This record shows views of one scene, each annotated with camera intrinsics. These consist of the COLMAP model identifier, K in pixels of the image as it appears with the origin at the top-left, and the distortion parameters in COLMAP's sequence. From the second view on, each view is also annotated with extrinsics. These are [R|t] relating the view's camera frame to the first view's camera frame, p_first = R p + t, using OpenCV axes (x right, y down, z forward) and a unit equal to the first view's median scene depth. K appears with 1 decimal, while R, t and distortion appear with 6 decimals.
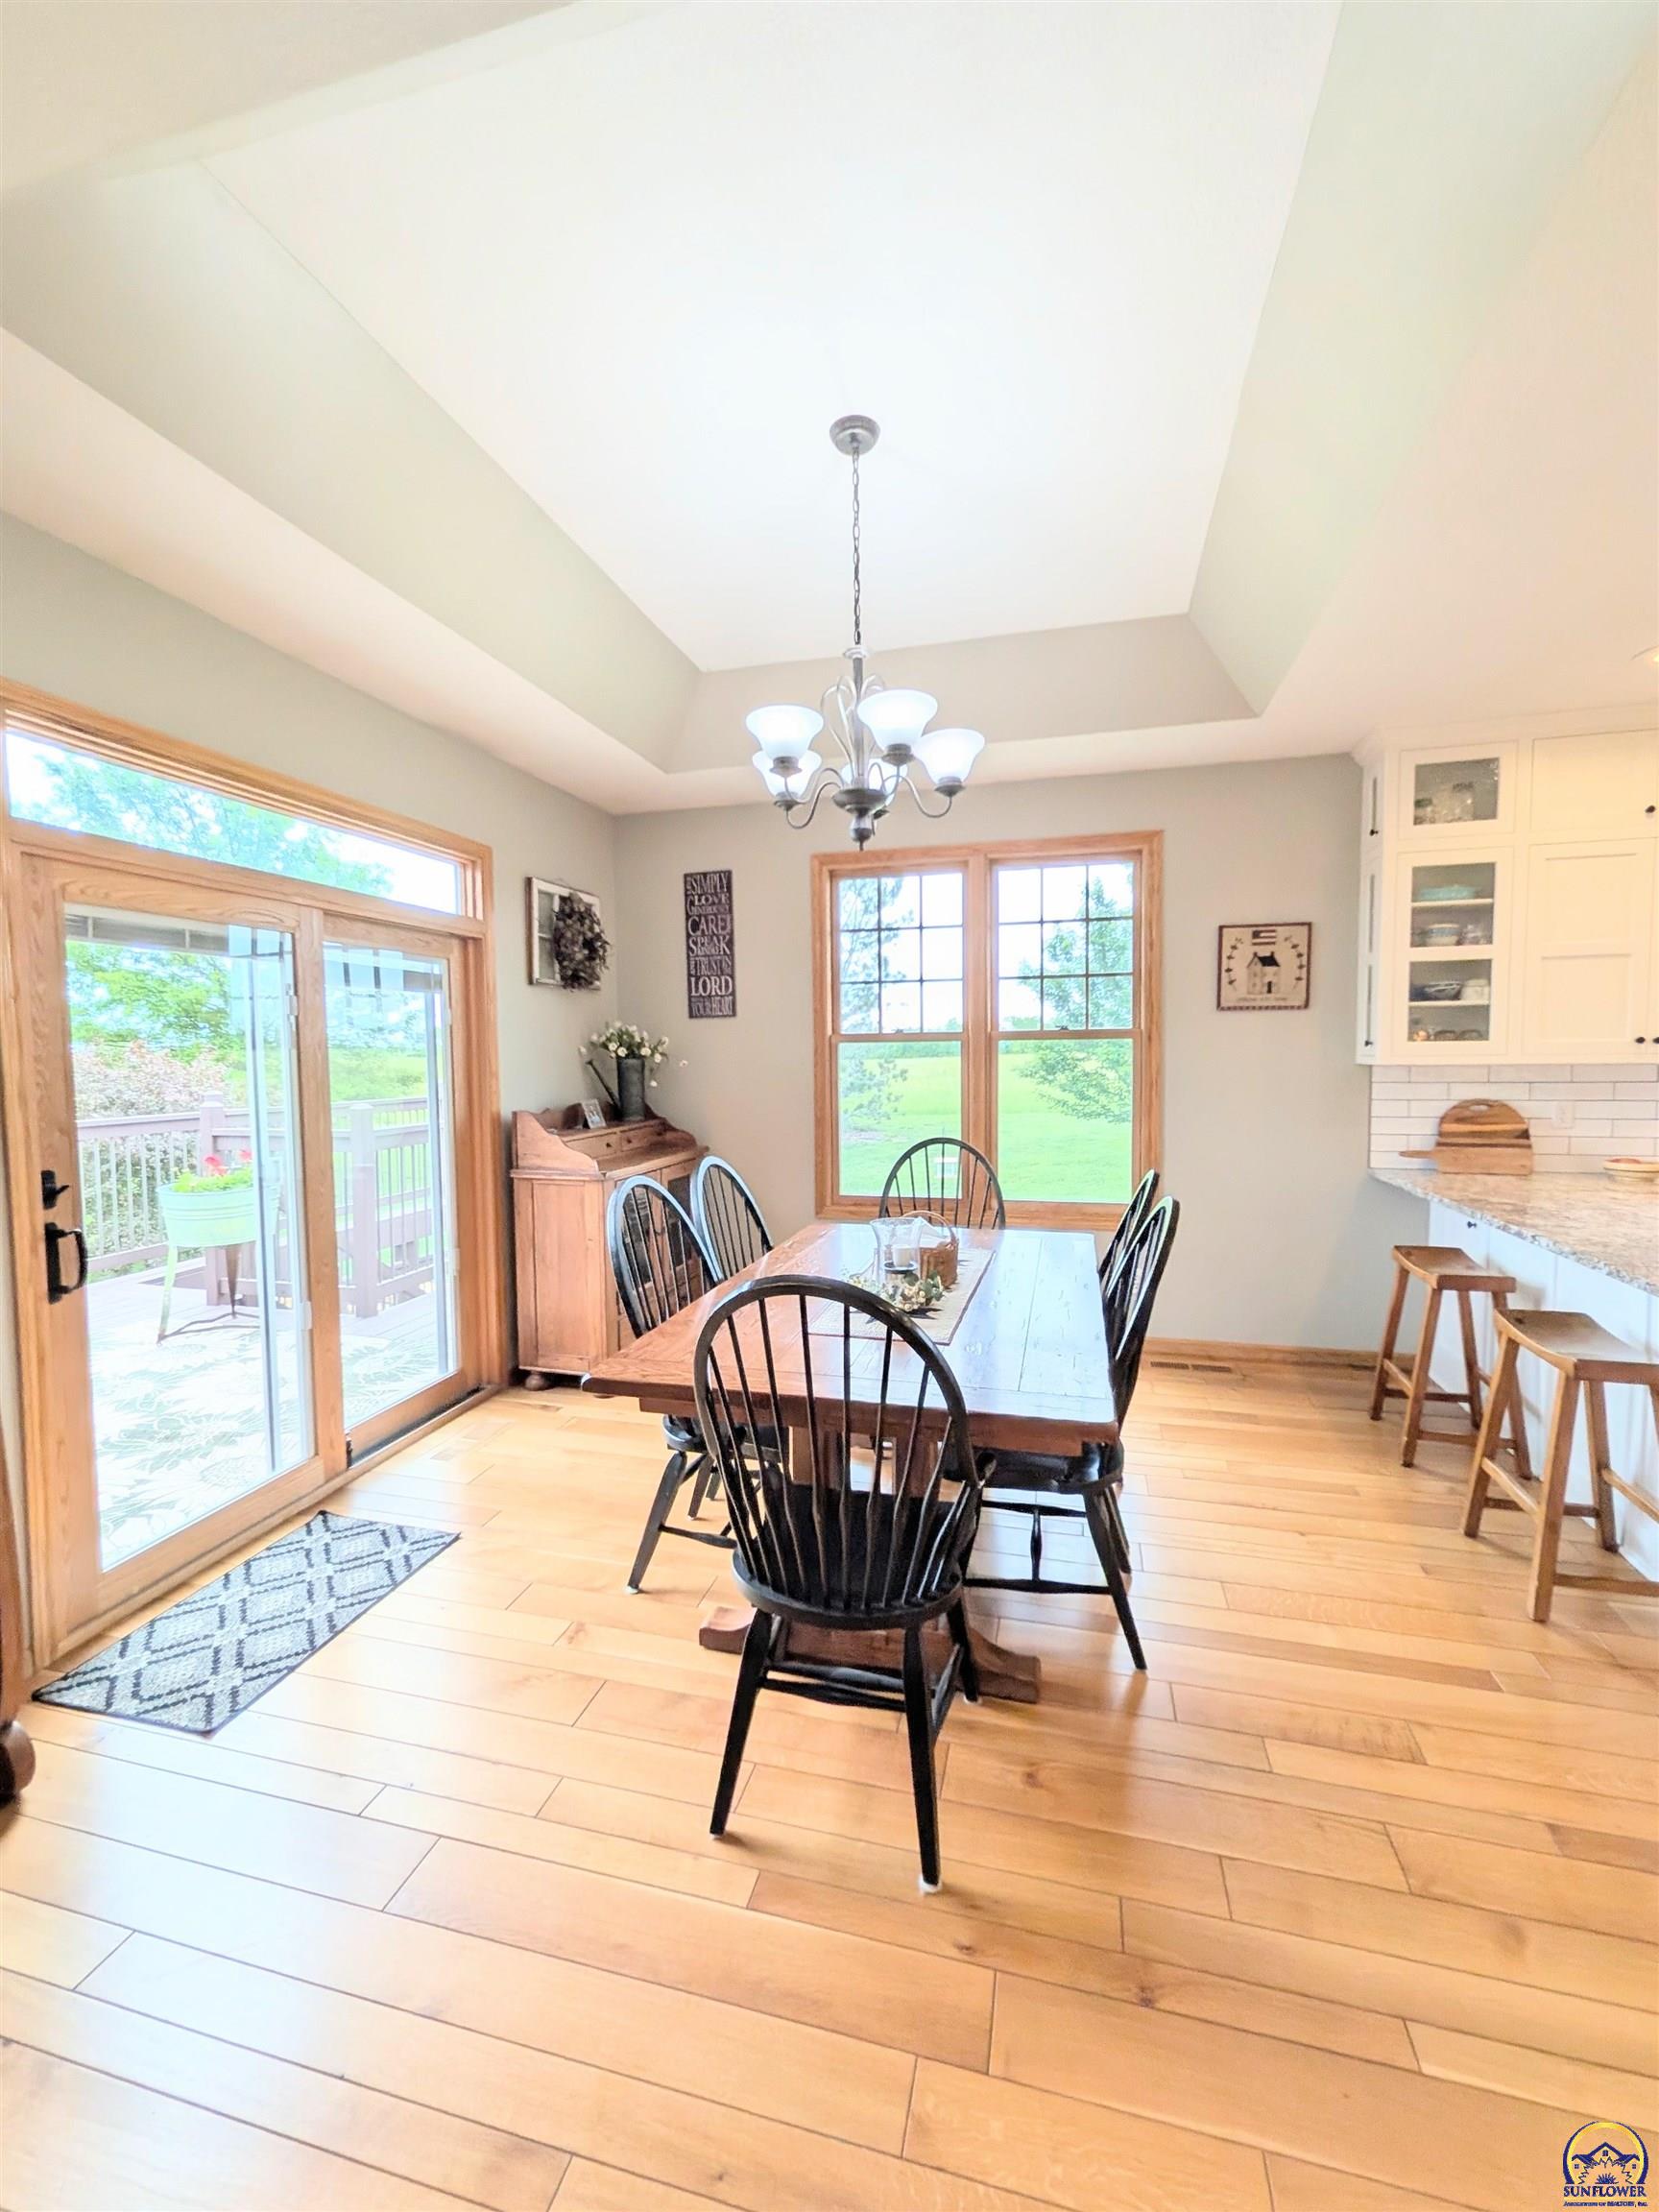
lens RADIAL K [[905.0, 0, 831.9], [0, 905.0, 1105.1], [0, 0, 1]] dist [0.000054, -0.000668]
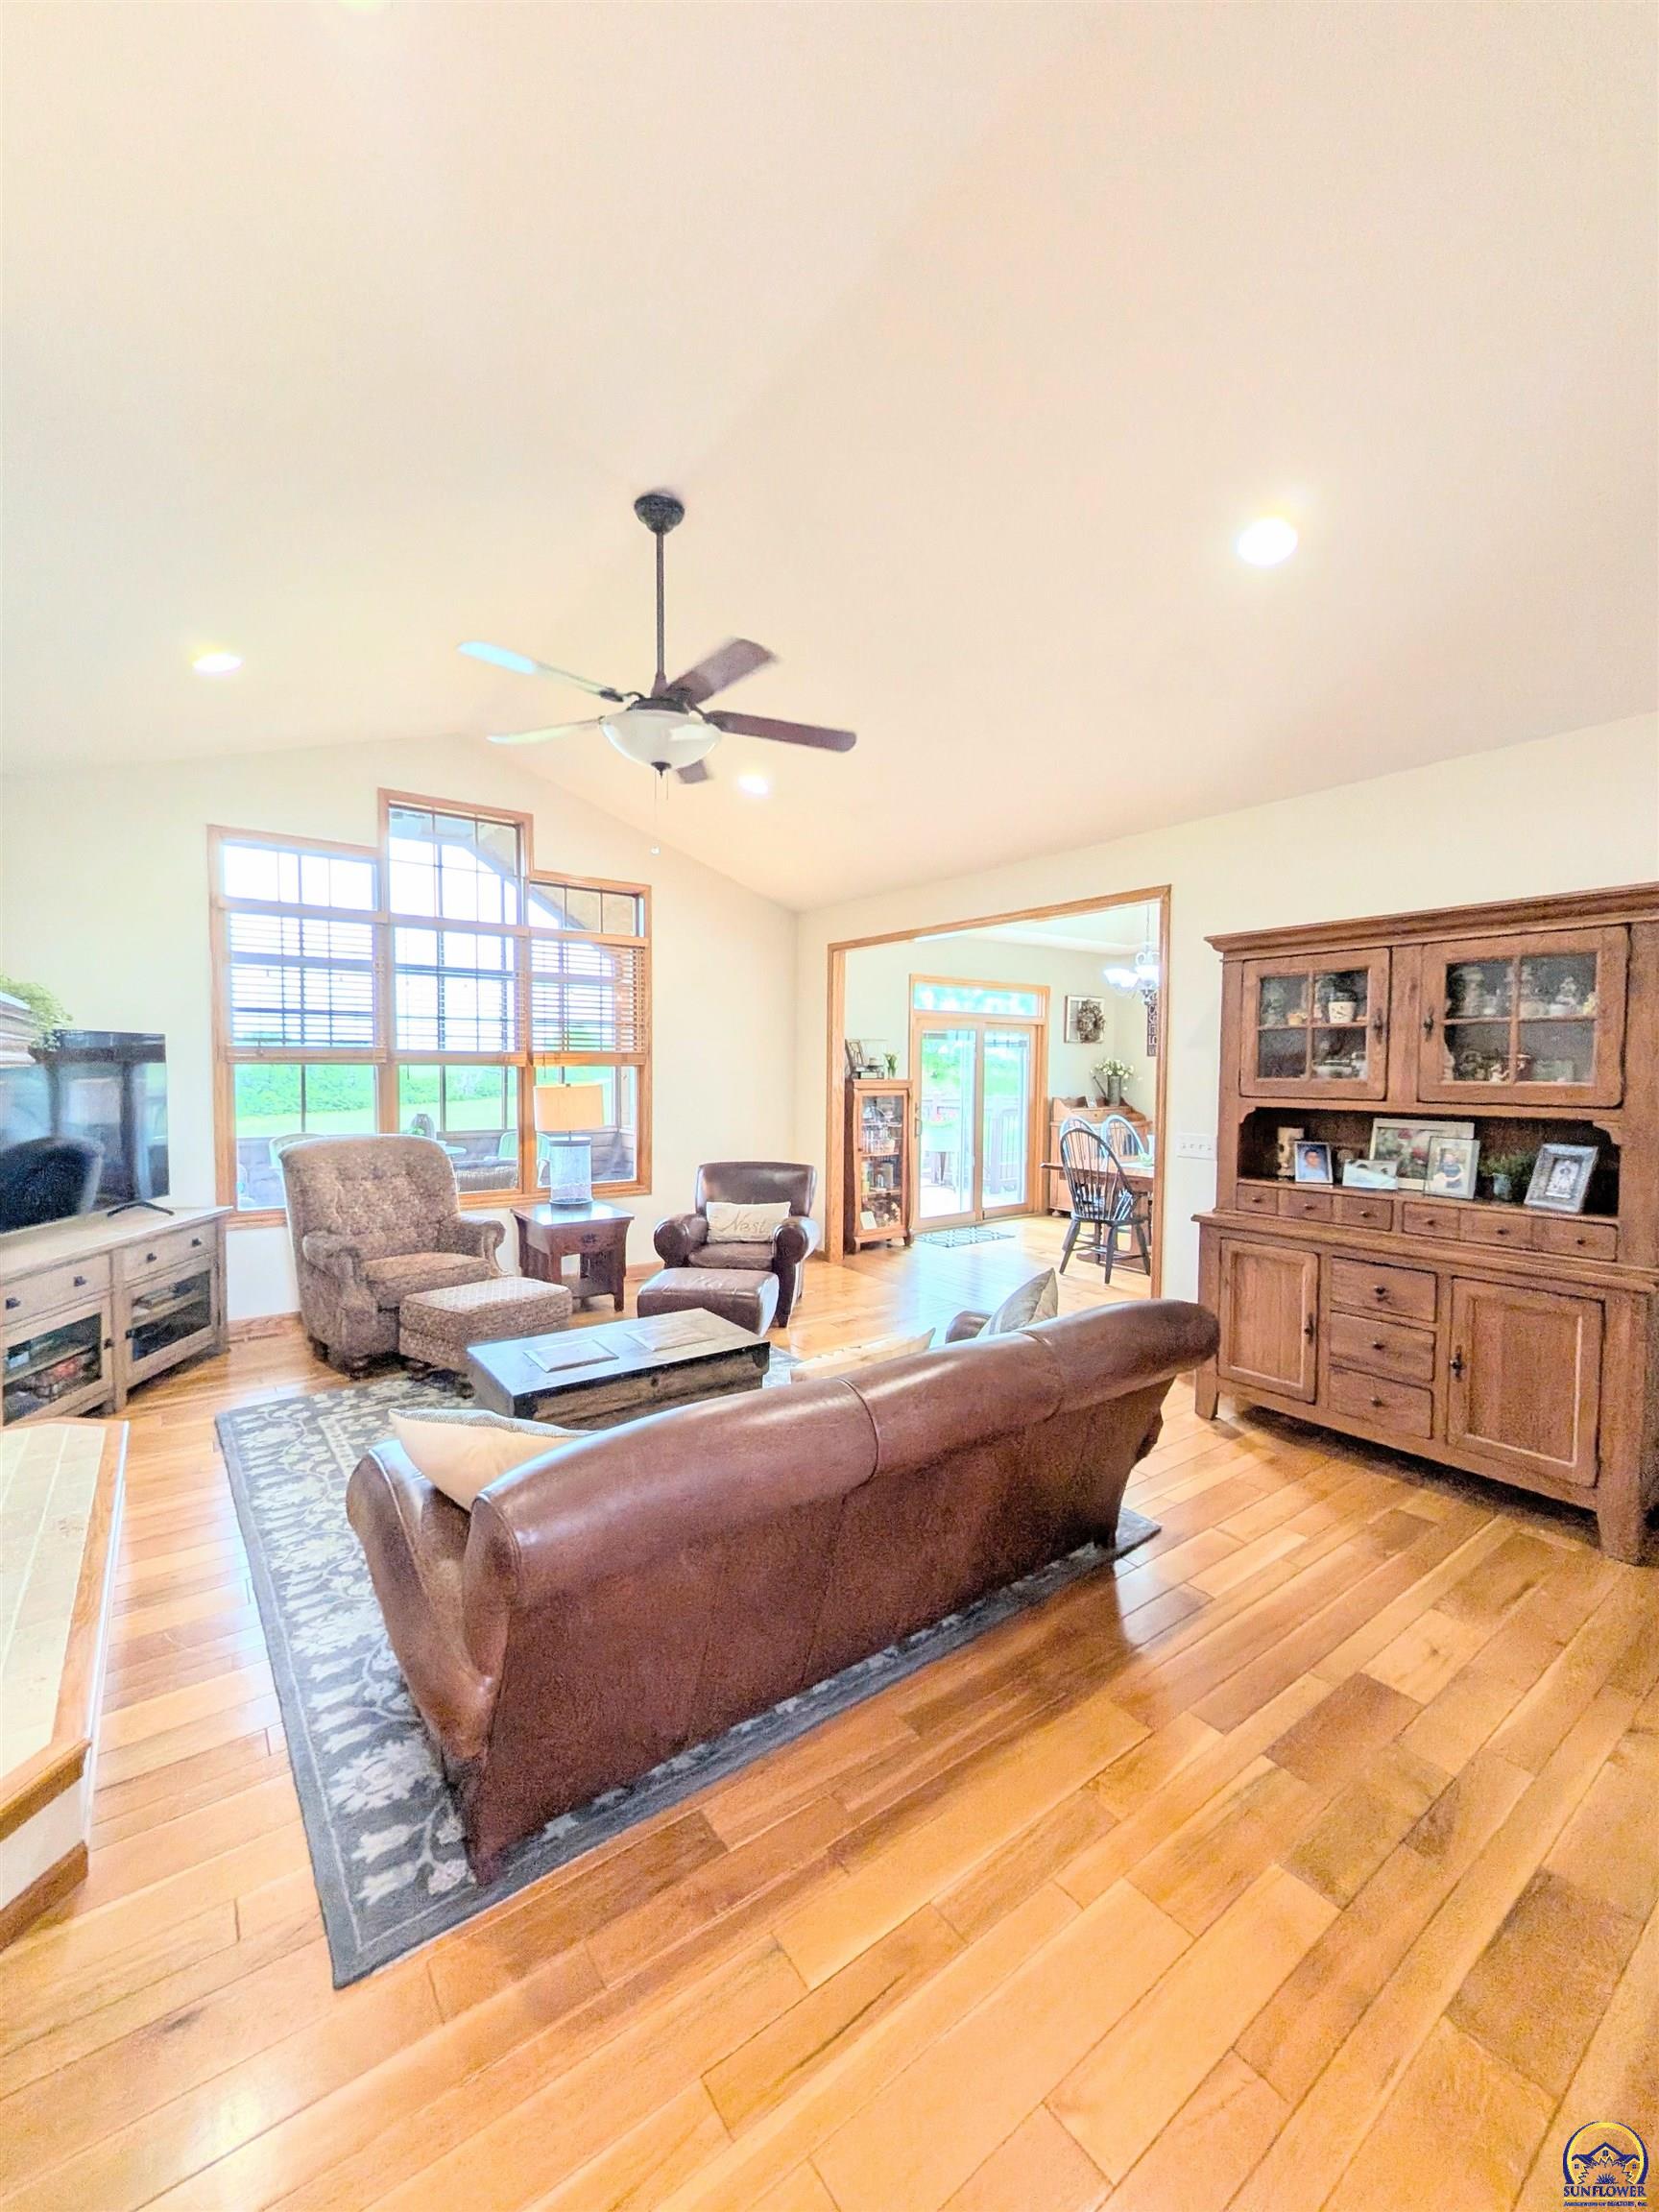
lens RADIAL K [[905.0, 0, 827.5], [0, 905.0, 1100.3], [0, 0, 1]] dist [0.000054, -0.000668]
pose [[0.779919, 0.046662, -0.624139, 0.642577], [-0.050372, 0.998662, 0.011718, 0.015372], [0.623851, 0.022300, 0.781225, -1.176582]]
